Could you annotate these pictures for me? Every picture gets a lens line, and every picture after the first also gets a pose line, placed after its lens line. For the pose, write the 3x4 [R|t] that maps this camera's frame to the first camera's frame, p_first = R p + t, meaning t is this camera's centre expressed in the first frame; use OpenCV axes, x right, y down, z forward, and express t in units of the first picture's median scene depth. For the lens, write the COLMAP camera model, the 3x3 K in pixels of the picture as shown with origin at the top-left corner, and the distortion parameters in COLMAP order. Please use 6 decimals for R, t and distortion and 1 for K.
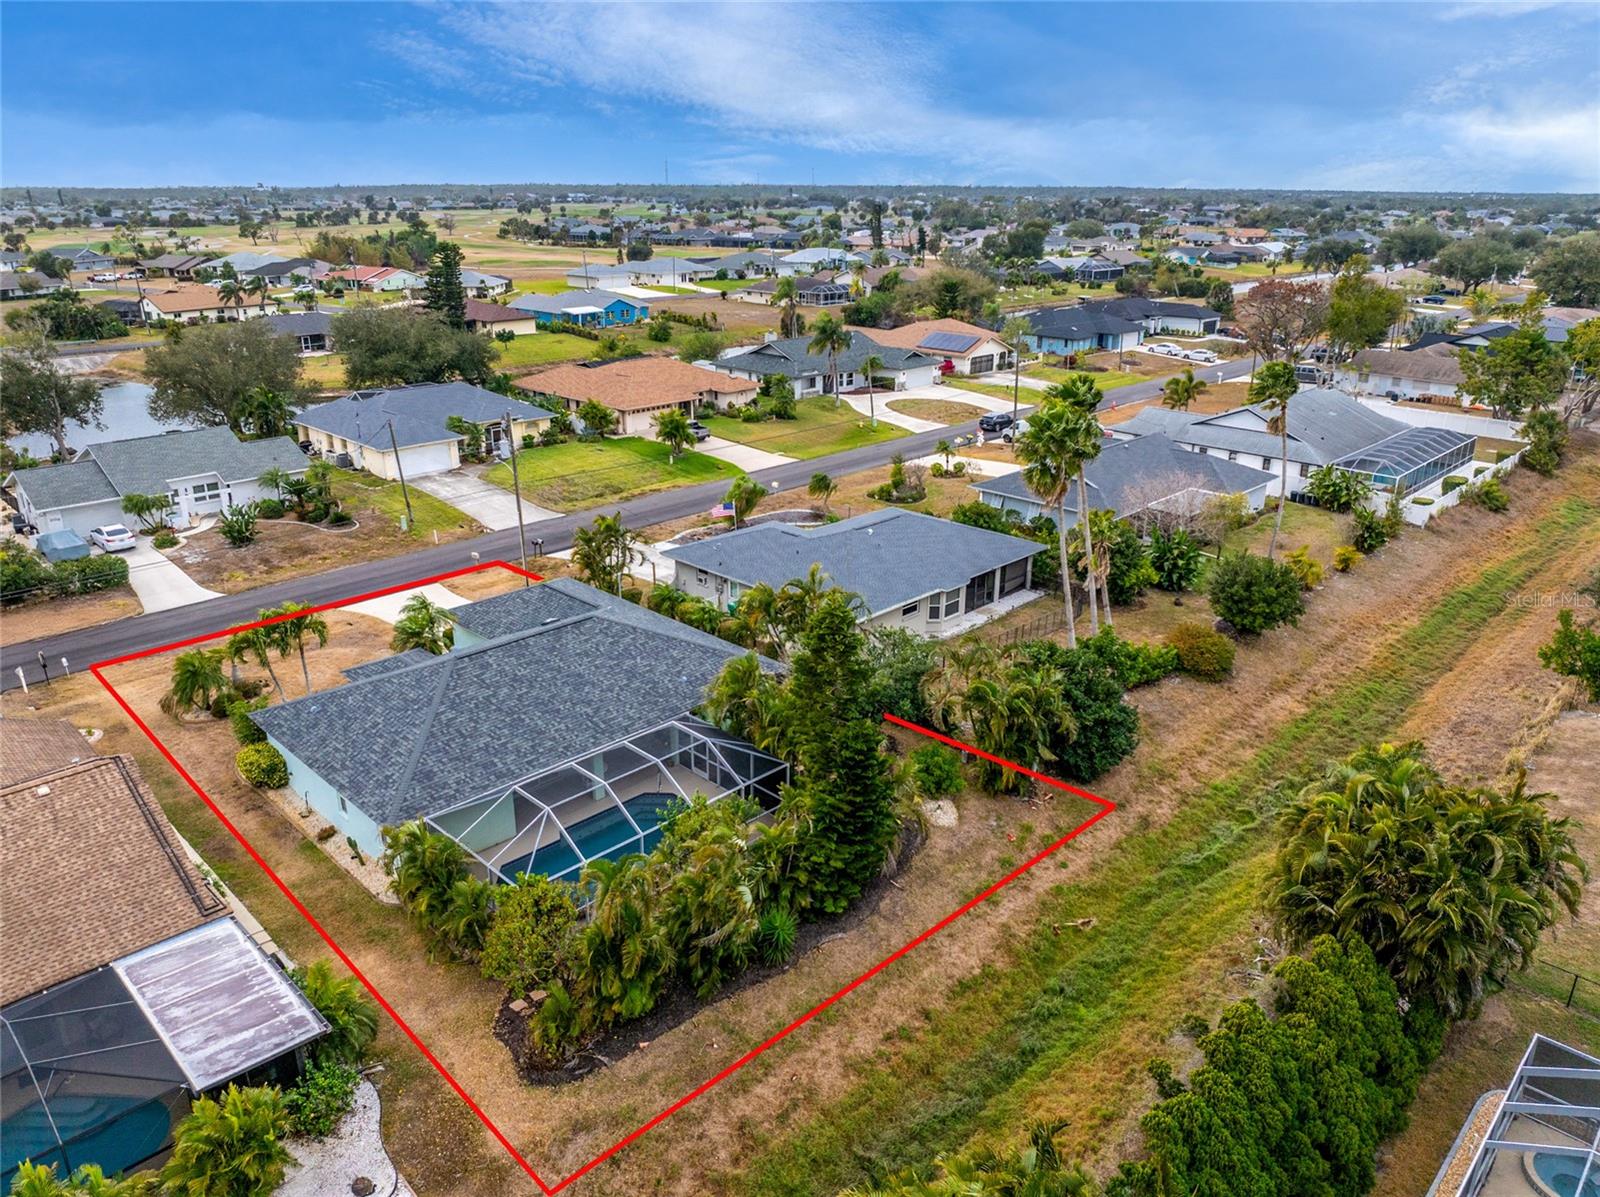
lens RADIAL K [[1128.6, 0, 802.9], [0, 1128.6, 599.5], [0, 0, 1]] dist [-0.033667, -0.005465]
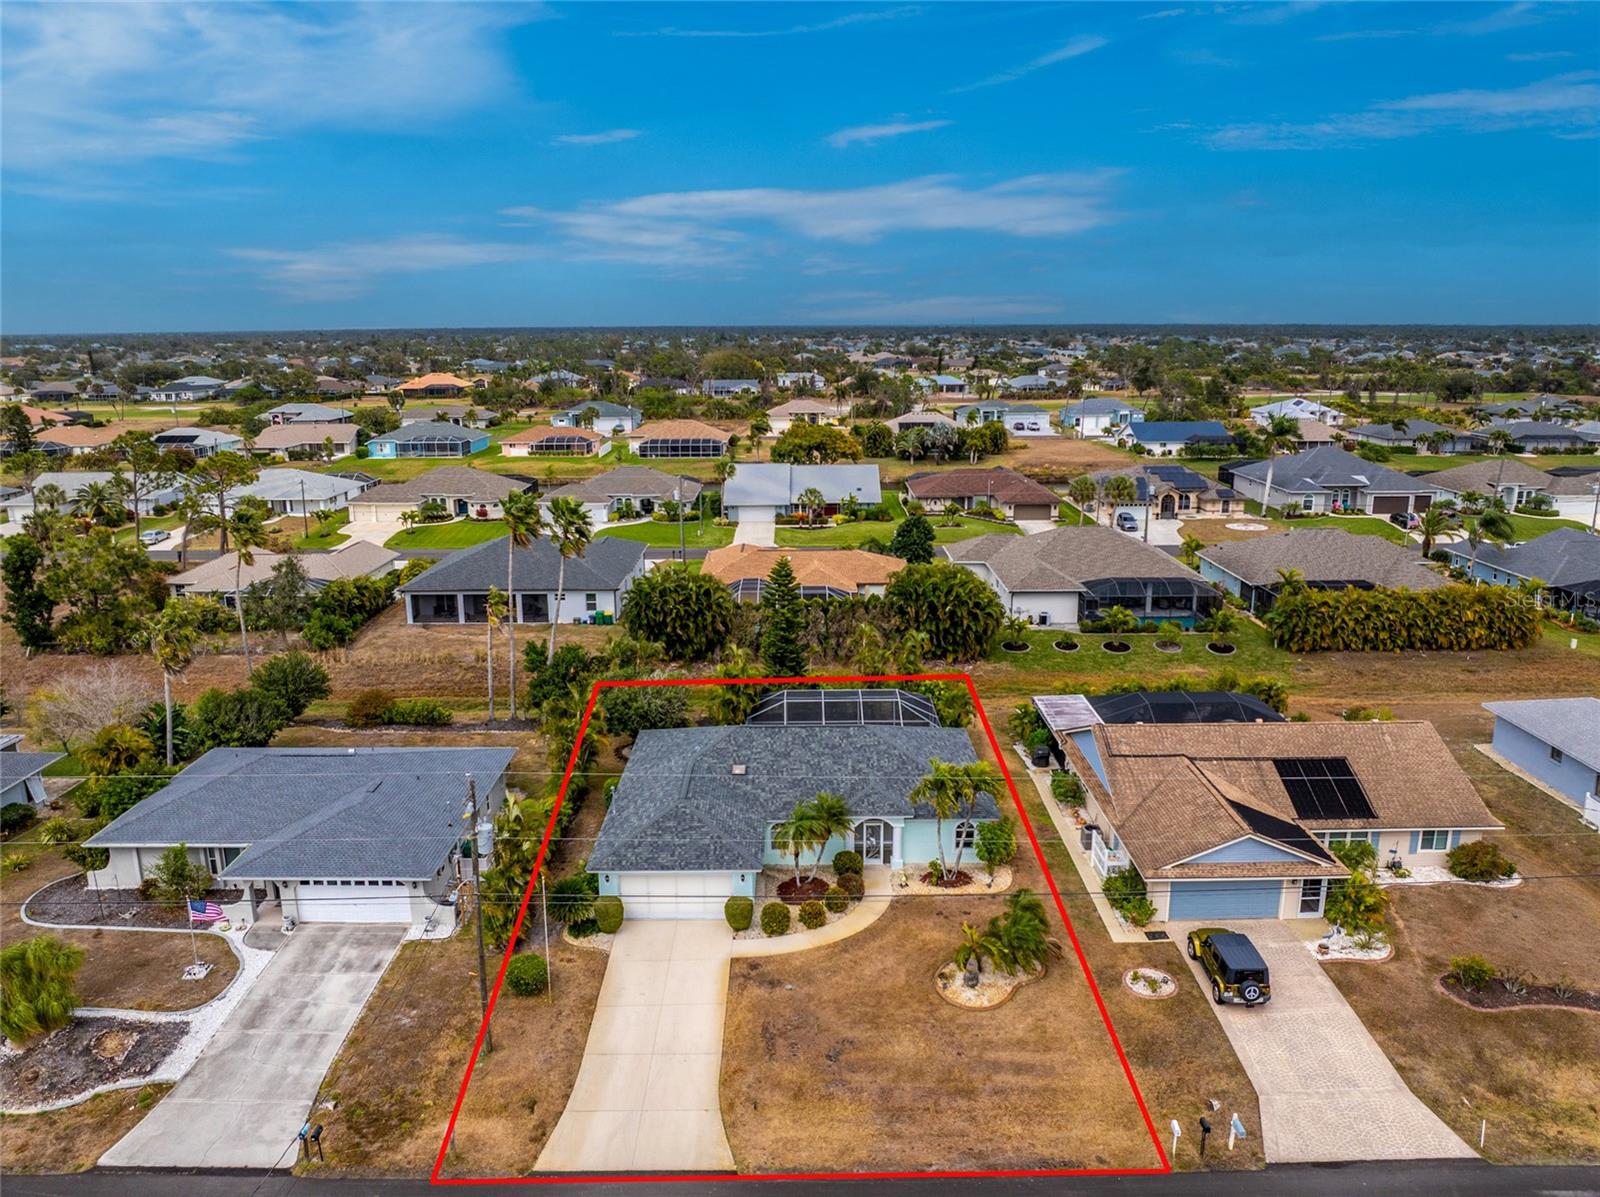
lens RADIAL K [[1128.6, 0, 802.9], [0, 1128.6, 599.5], [0, 0, 1]] dist [-0.033667, -0.005465]
pose [[-0.706363, -0.169491, 0.687258, -0.559580], [0.243081, 0.853784, 0.460397, -0.345254], [-0.664803, 0.492267, -0.561881, 0.840411]]
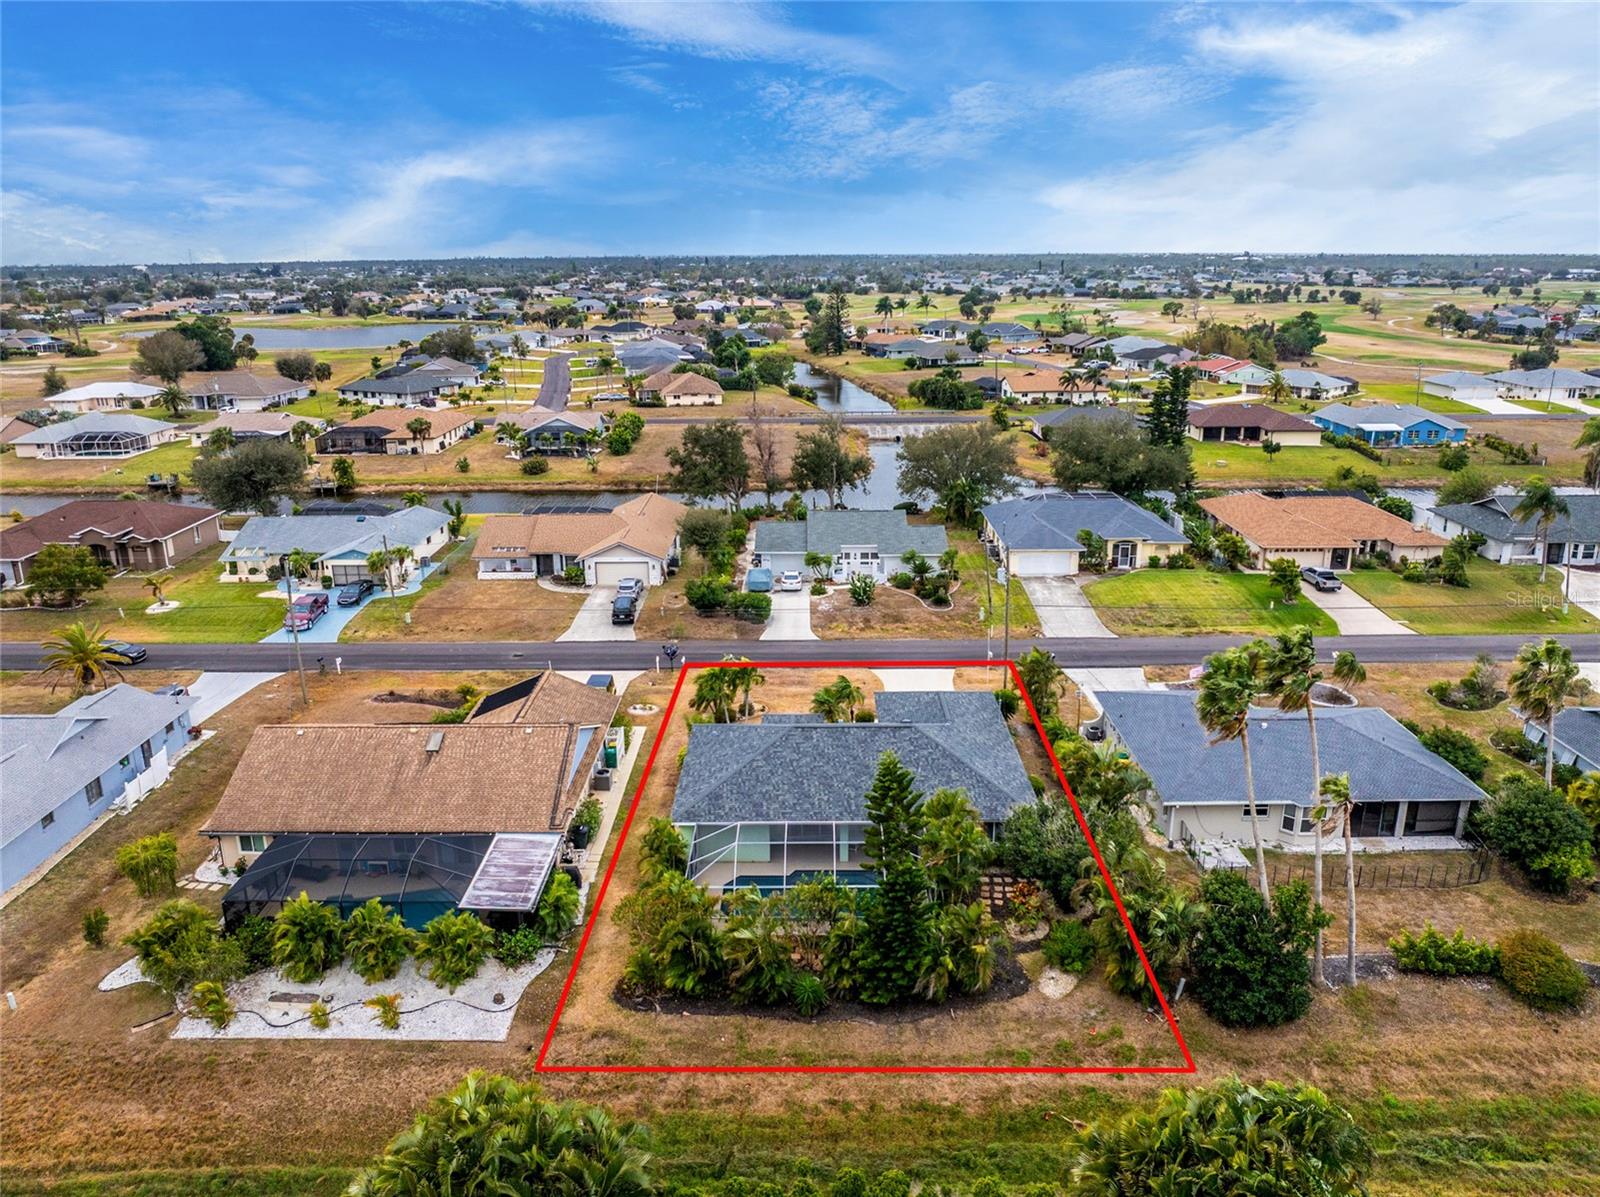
lens RADIAL K [[1128.6, 0, 802.9], [0, 1128.6, 599.5], [0, 0, 1]] dist [-0.033667, -0.005465]
pose [[0.695162, 0.201096, -0.690152, 0.307994], [-0.237117, 0.970487, 0.043942, -0.080894], [0.678620, 0.133099, 0.722329, -0.008400]]
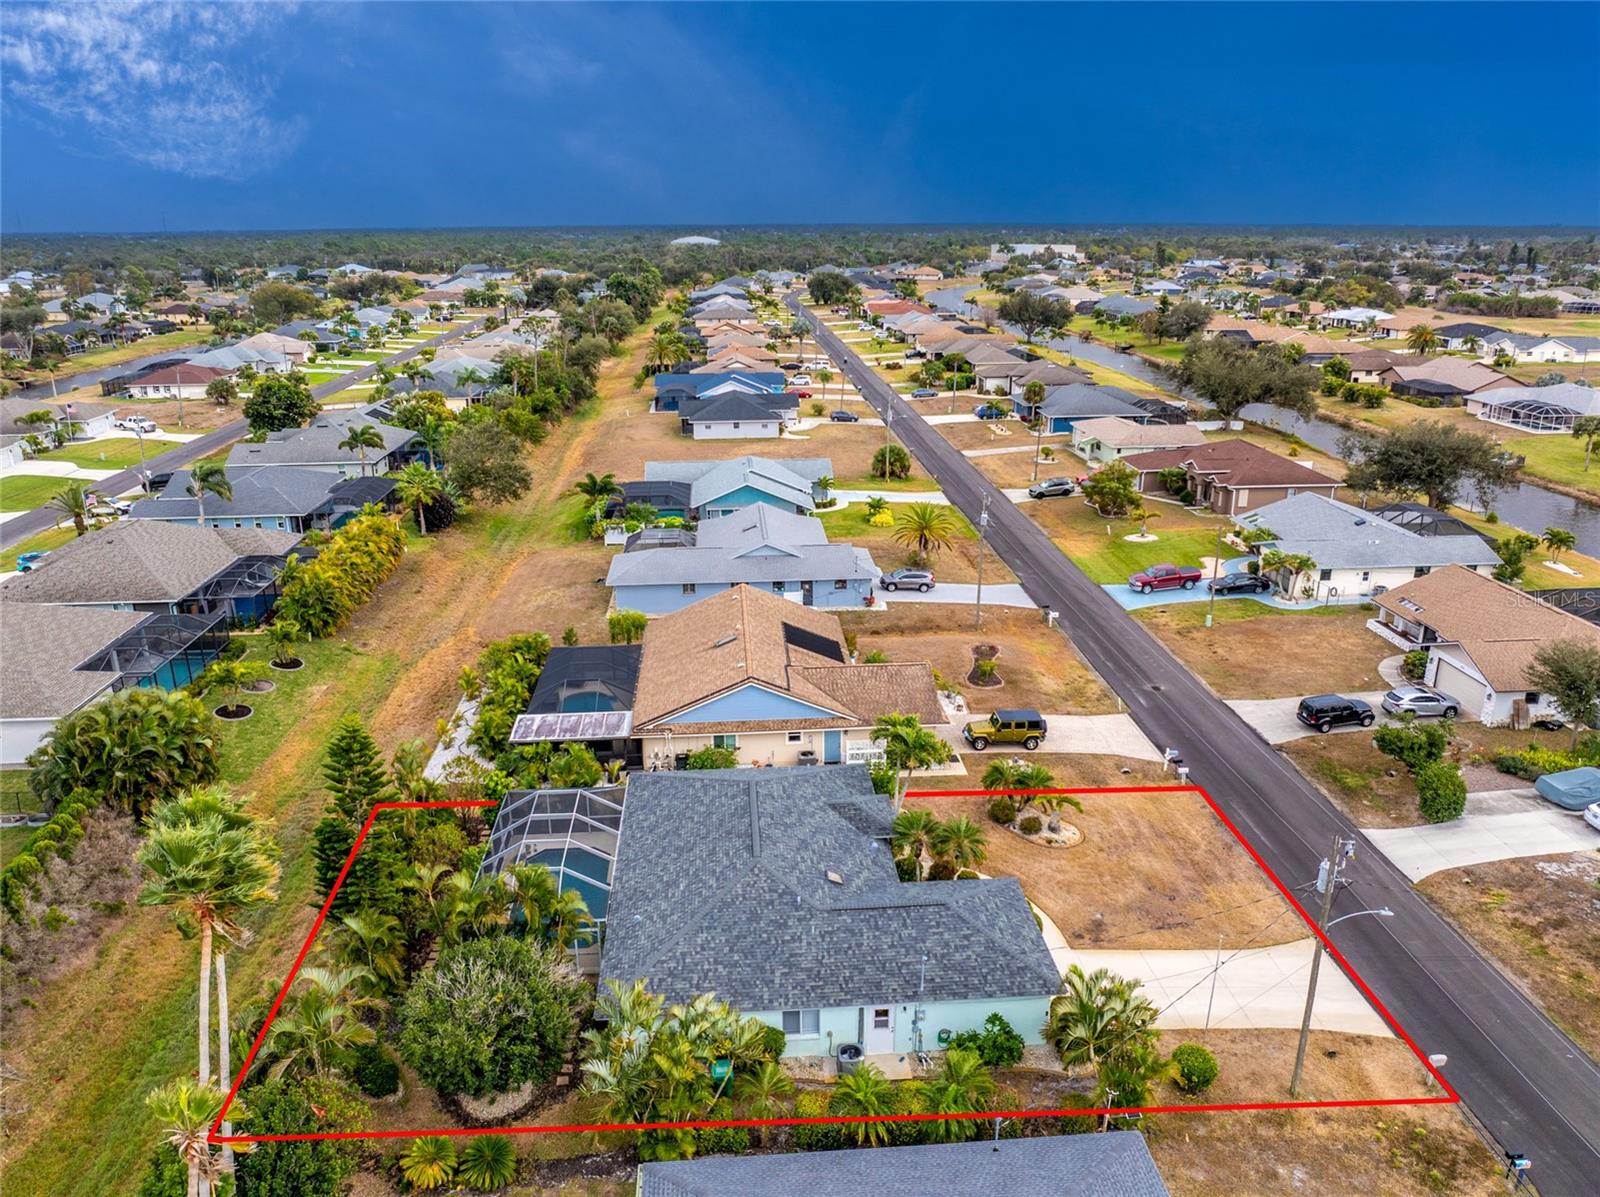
lens RADIAL K [[1128.6, 0, 802.9], [0, 1128.6, 599.5], [0, 0, 1]] dist [-0.033667, -0.005465]
pose [[-0.661812, 0.236411, -0.711417, 0.215596], [-0.256337, 0.820411, 0.511094, -0.348863], [0.704483, 0.520611, -0.482357, 0.734876]]
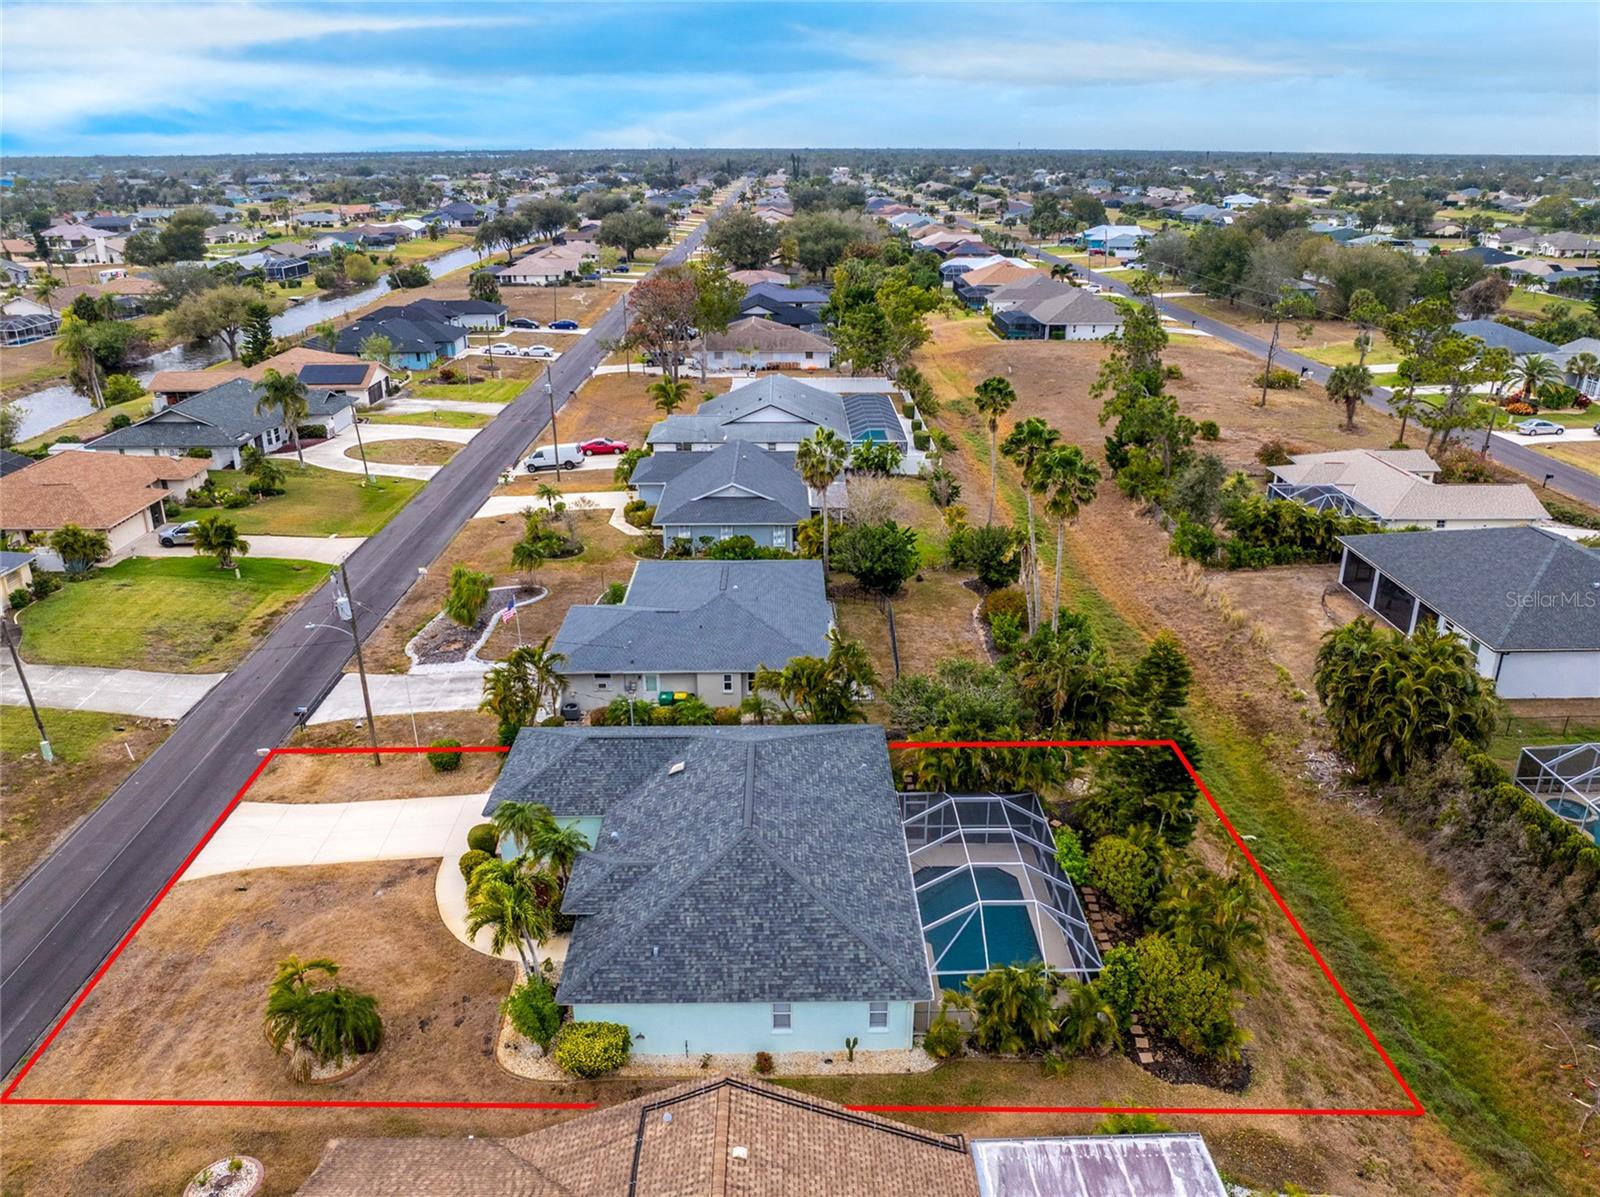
lens RADIAL K [[1128.6, 0, 802.9], [0, 1128.6, 599.5], [0, 0, 1]] dist [-0.033667, -0.005465]
pose [[0.697001, -0.270624, 0.664042, -0.412079], [0.250236, 0.959629, 0.128432, -0.117429], [-0.671991, 0.076650, 0.736582, 0.129592]]
